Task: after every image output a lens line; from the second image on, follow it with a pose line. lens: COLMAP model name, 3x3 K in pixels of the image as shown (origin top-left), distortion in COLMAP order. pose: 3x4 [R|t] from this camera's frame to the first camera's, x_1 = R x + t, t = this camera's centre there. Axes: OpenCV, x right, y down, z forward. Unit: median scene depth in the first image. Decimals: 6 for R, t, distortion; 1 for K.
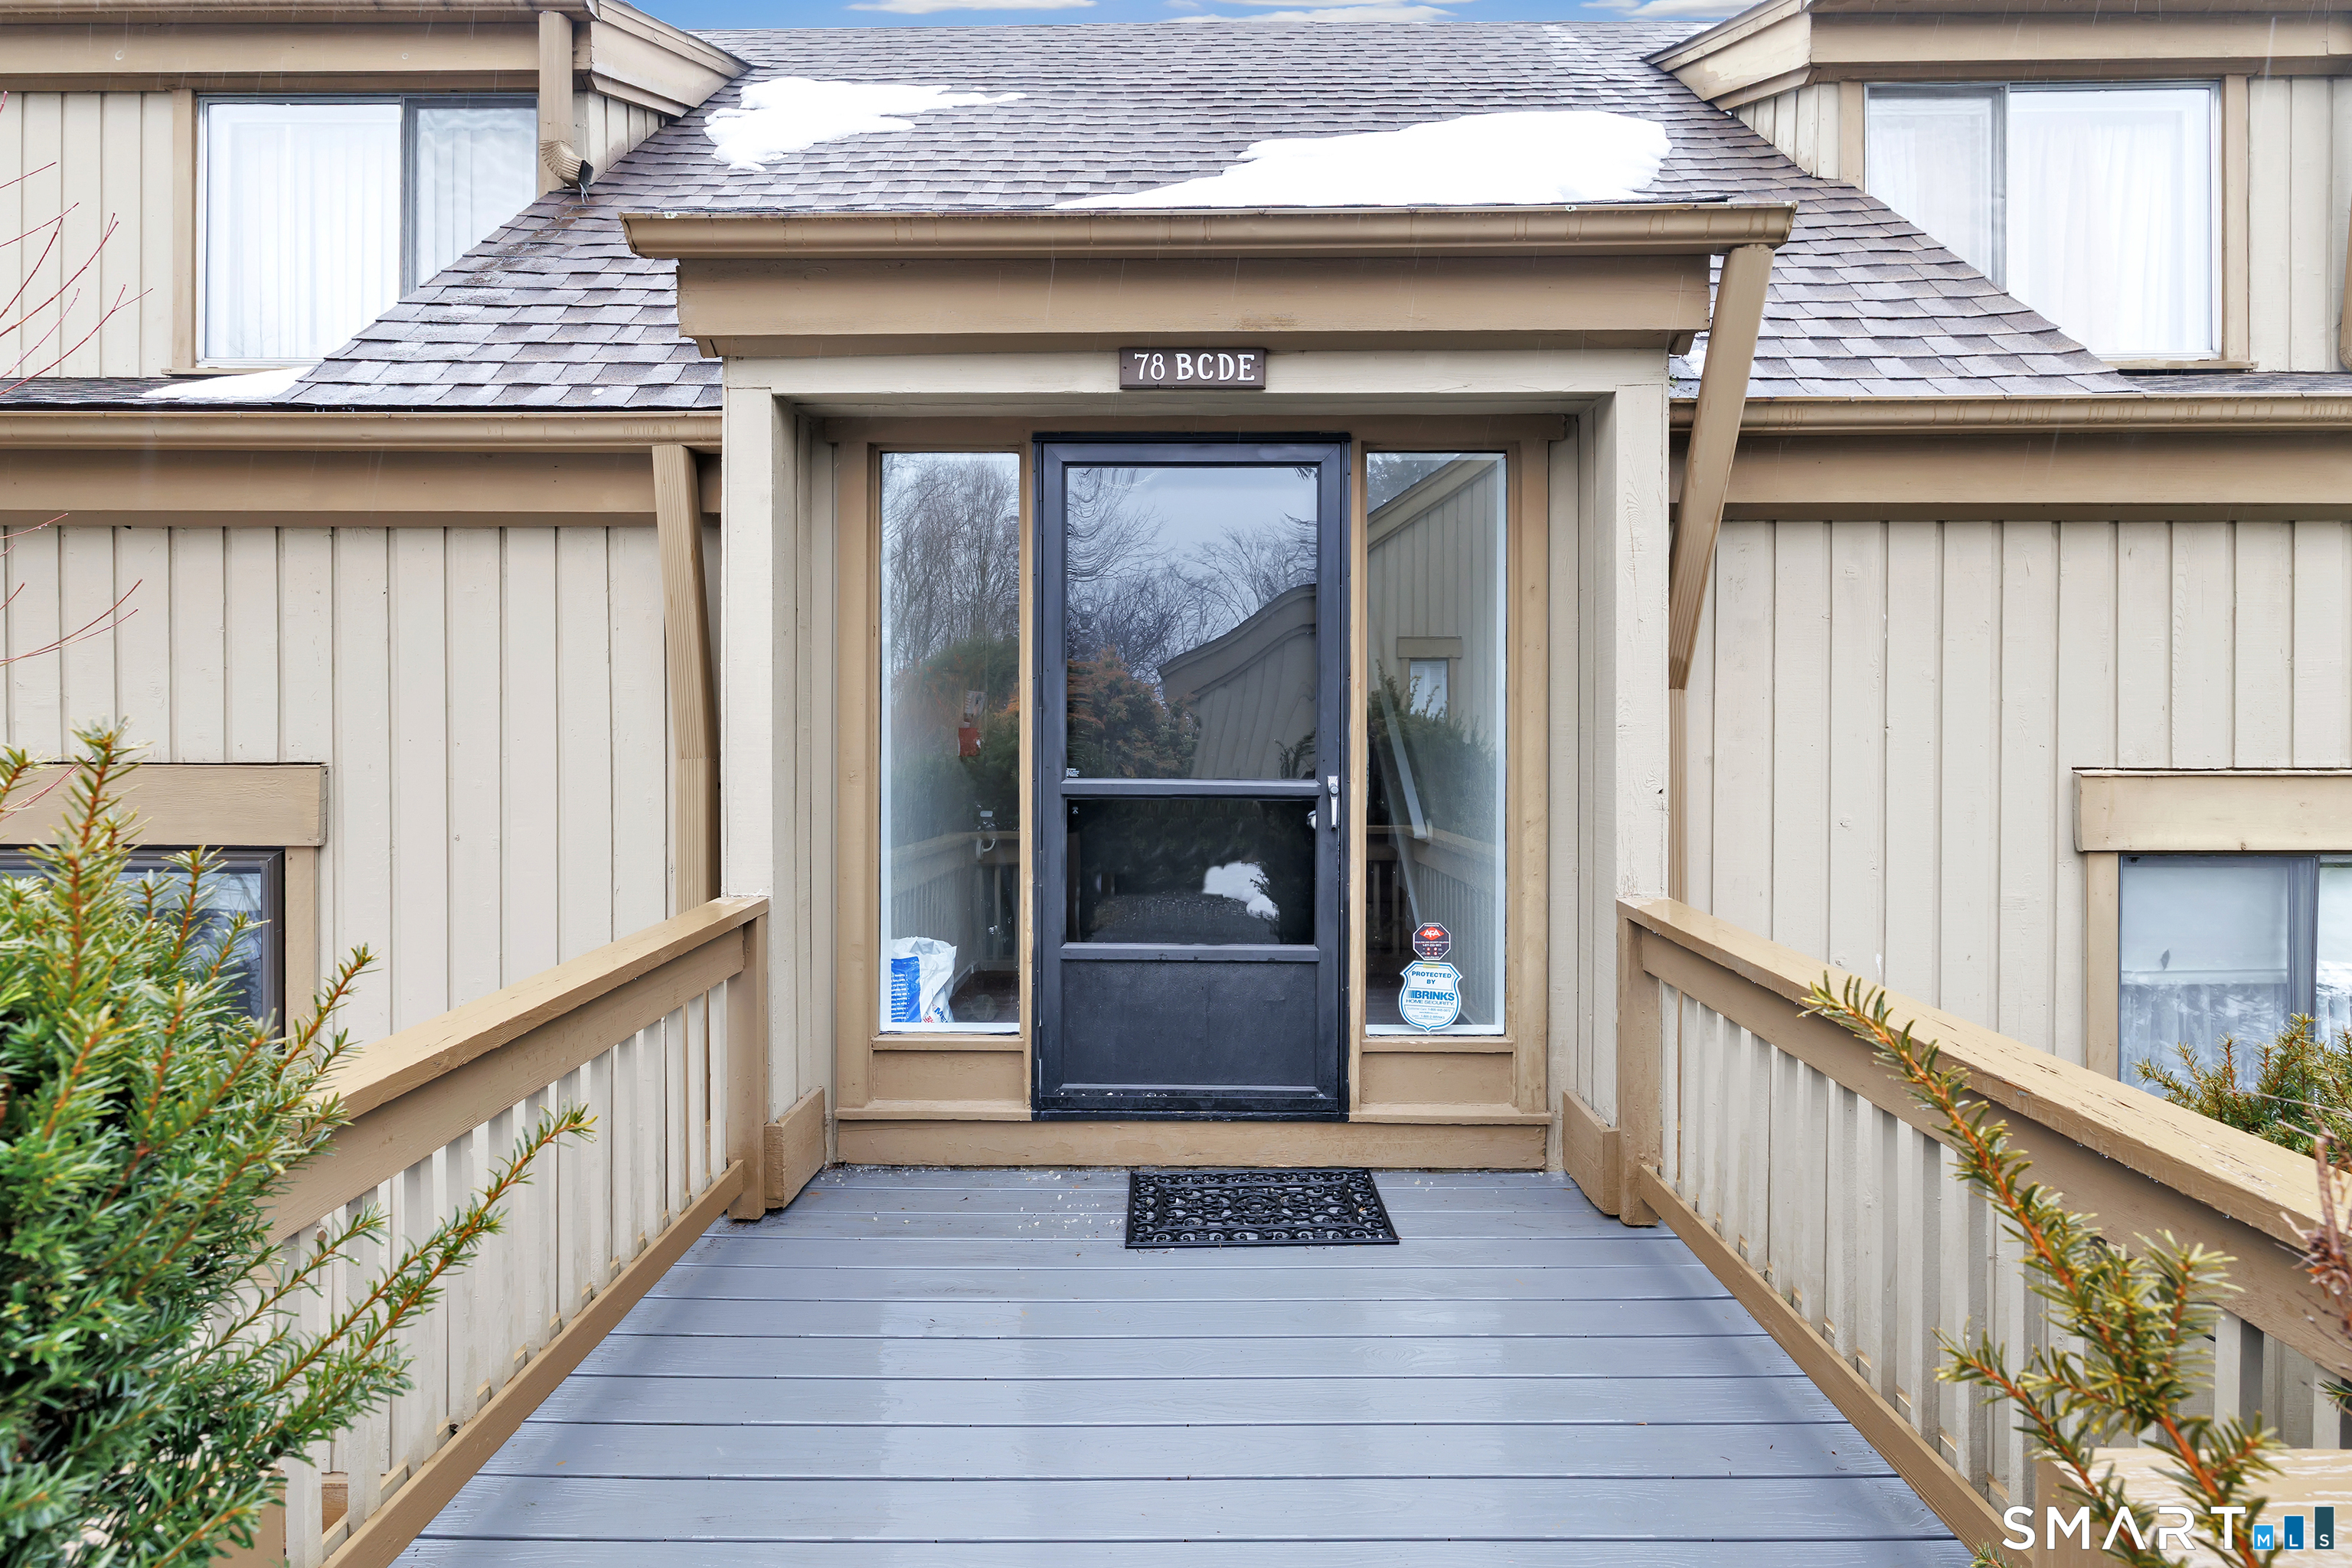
lens RADIAL K [[1061.4, 0, 1175.9], [0, 1061.4, 736.1], [0, 0, 1]] dist [-0.001948, -0.000467]
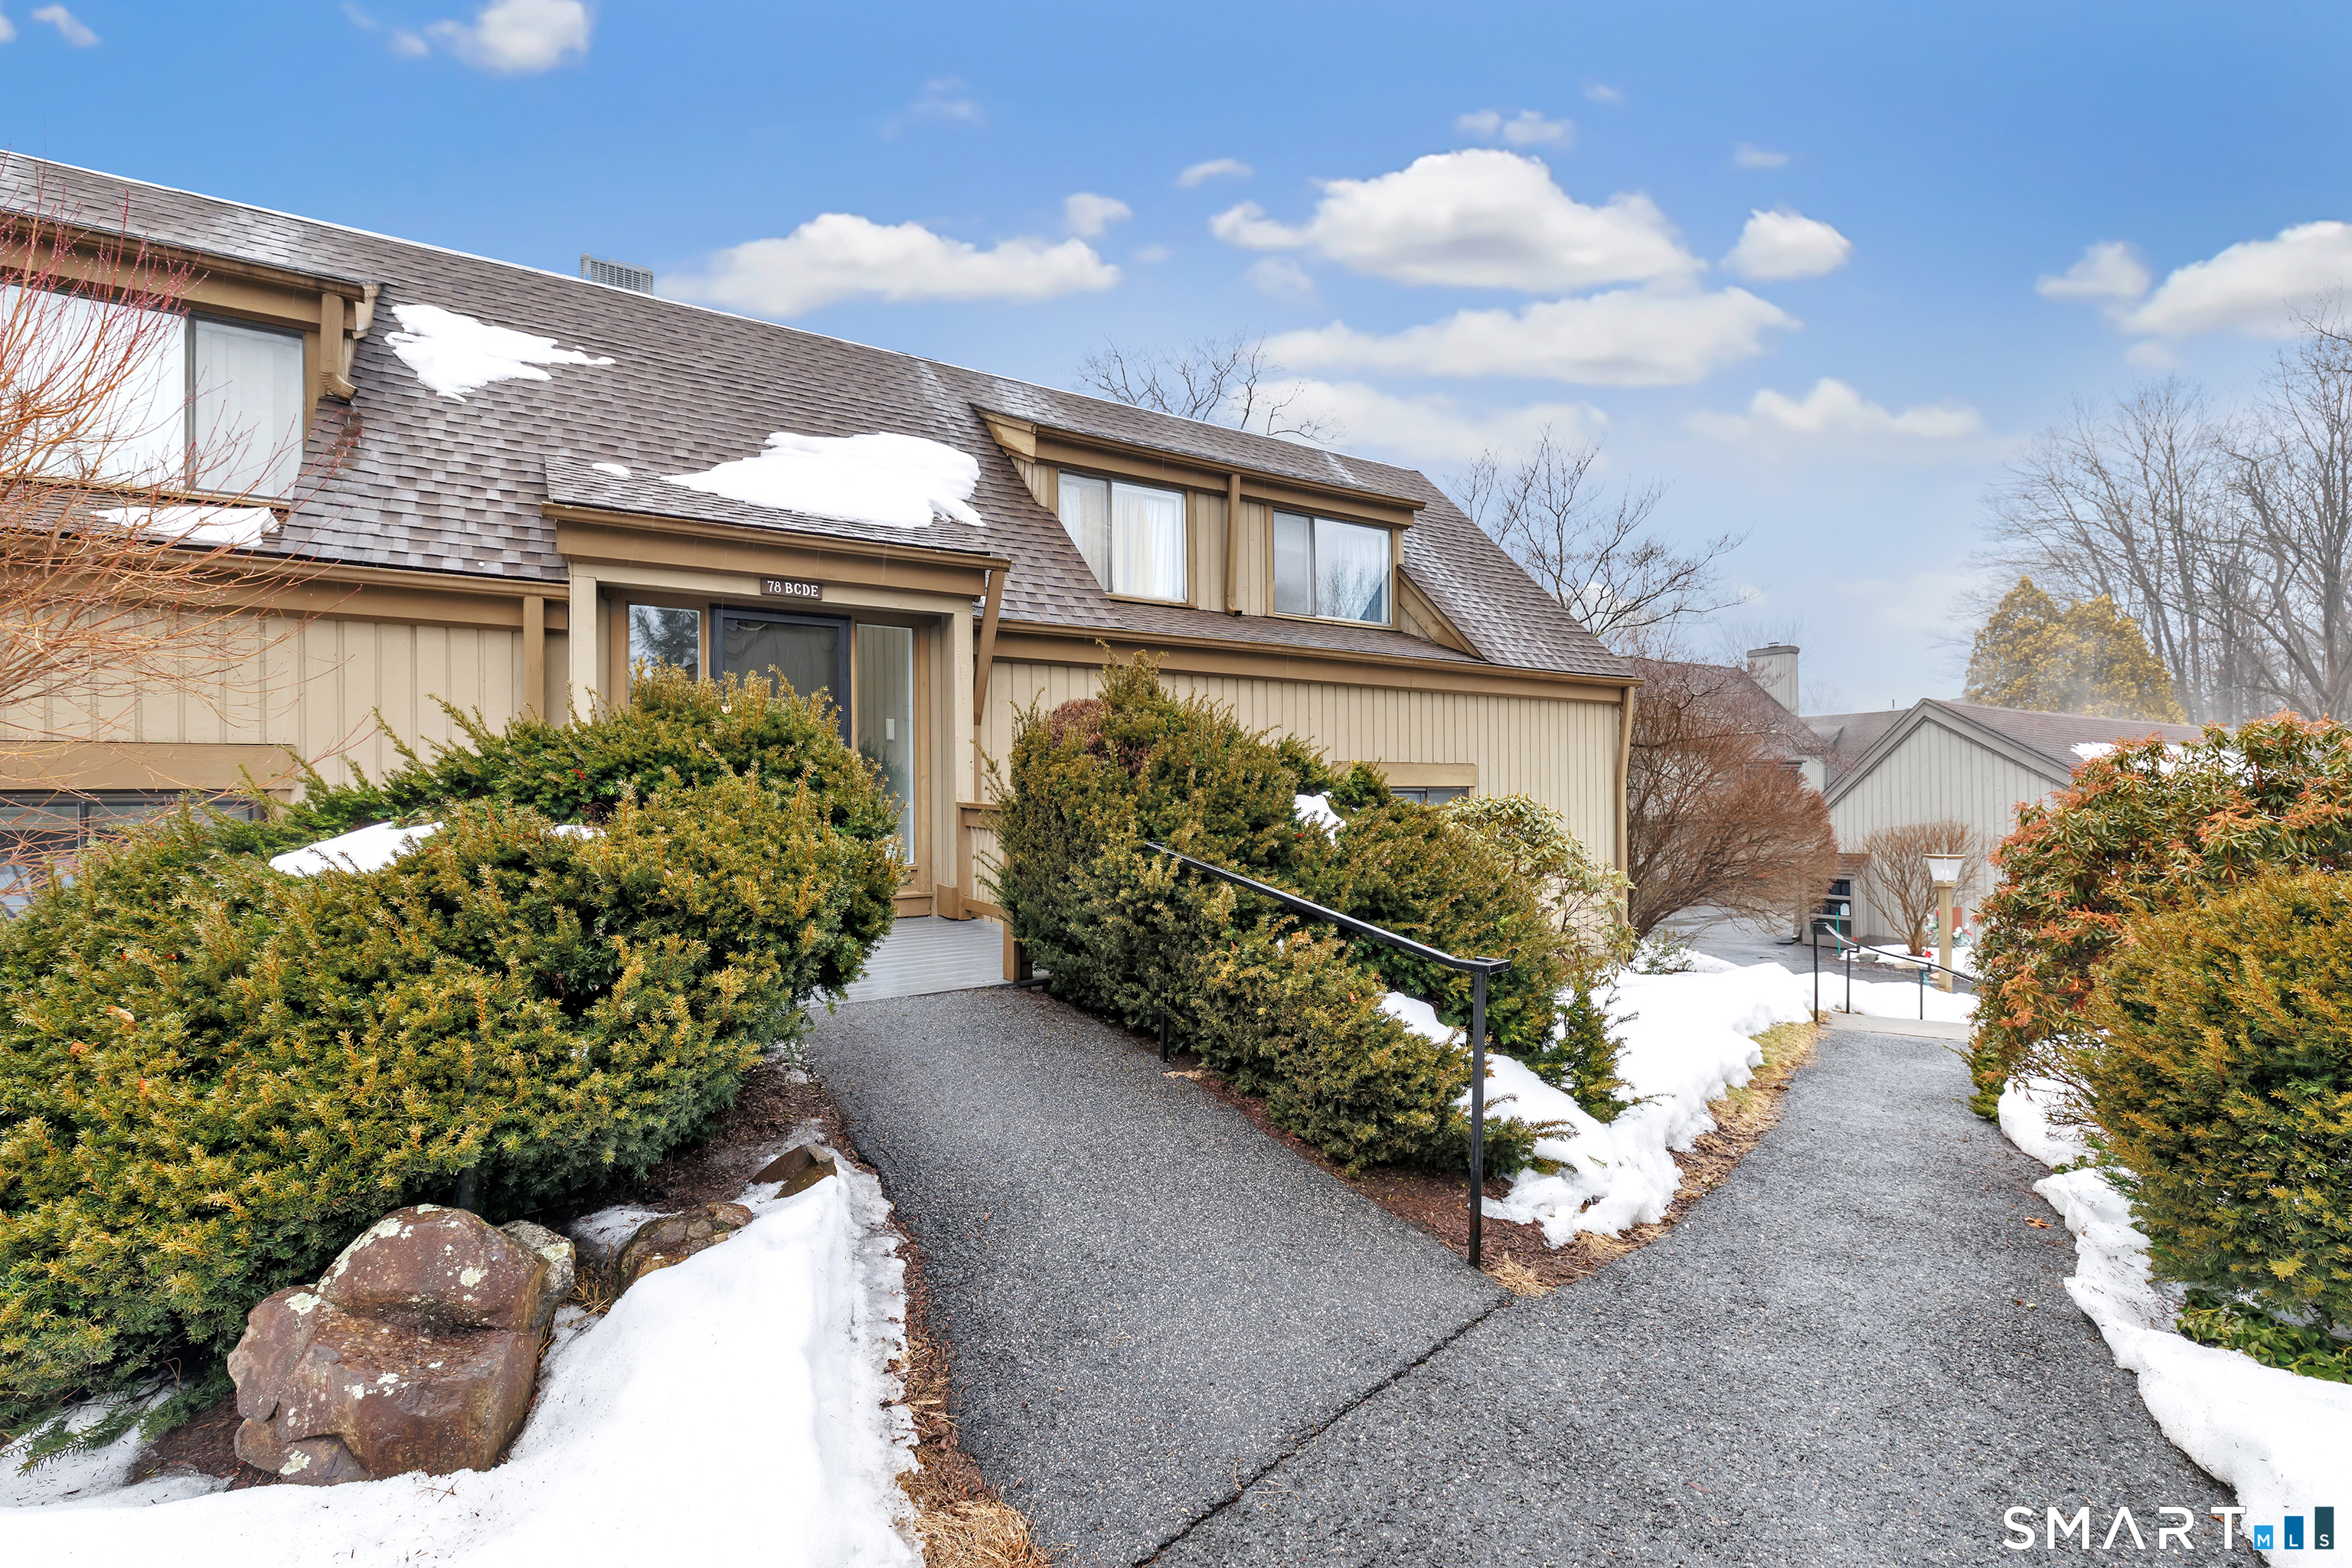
lens RADIAL K [[1033.4, 0, 1158.1], [0, 1033.4, 782.4], [0, 0, 1]] dist [0.000953, 0.000216]
pose [[0.840084, -0.000926, 0.542455, -0.543633], [0.012034, 0.999784, -0.016930, 0.147767], [-0.542322, 0.020751, 0.839914, -1.400064]]
